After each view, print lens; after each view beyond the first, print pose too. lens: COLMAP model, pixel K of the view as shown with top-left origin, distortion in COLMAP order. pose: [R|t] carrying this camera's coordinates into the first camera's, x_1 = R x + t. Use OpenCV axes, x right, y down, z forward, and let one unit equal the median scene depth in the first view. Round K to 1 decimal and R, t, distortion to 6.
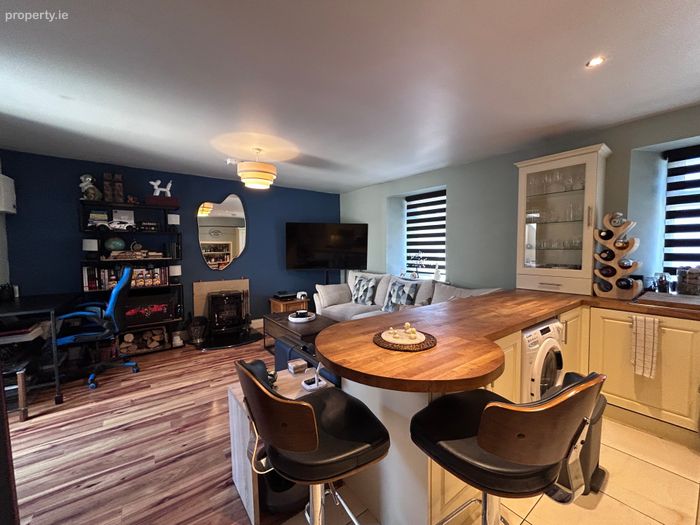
lens RADIAL K [[282.5, 0, 350.0], [0, 282.5, 262.5], [0, 0, 1]] dist [-0.000542, 0.000472]
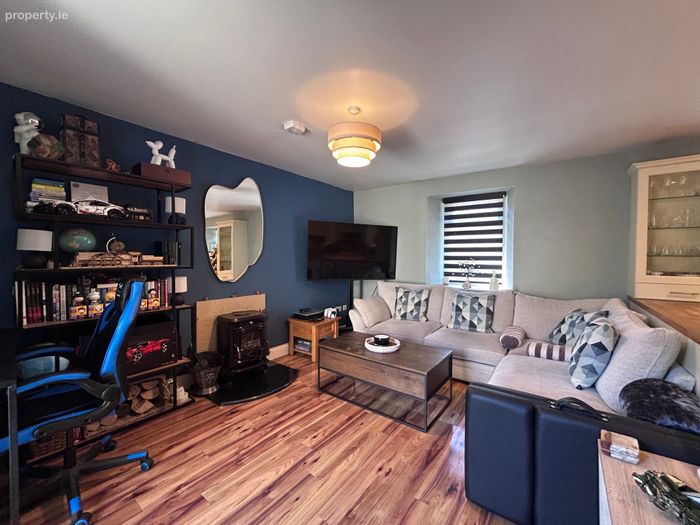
lens RADIAL K [[282.5, 0, 350.0], [0, 282.5, 262.5], [0, 0, 1]] dist [-0.000542, 0.000472]
pose [[0.961944, 0.004554, 0.273210, -0.437966], [0.003974, 0.999522, -0.030655, -0.000270], [-0.273219, 0.030574, 0.961466, 0.284791]]
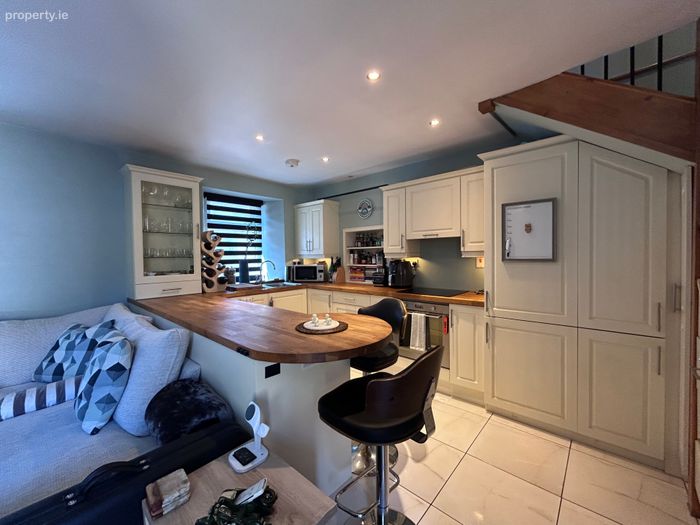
lens RADIAL K [[282.5, 0, 350.0], [0, 282.5, 262.5], [0, 0, 1]] dist [-0.000542, 0.000472]
pose [[-0.190564, -0.017483, 0.981519, -0.351317], [0.065178, 0.997410, 0.030421, -0.010780], [-0.979509, 0.069770, -0.188931, 0.376194]]
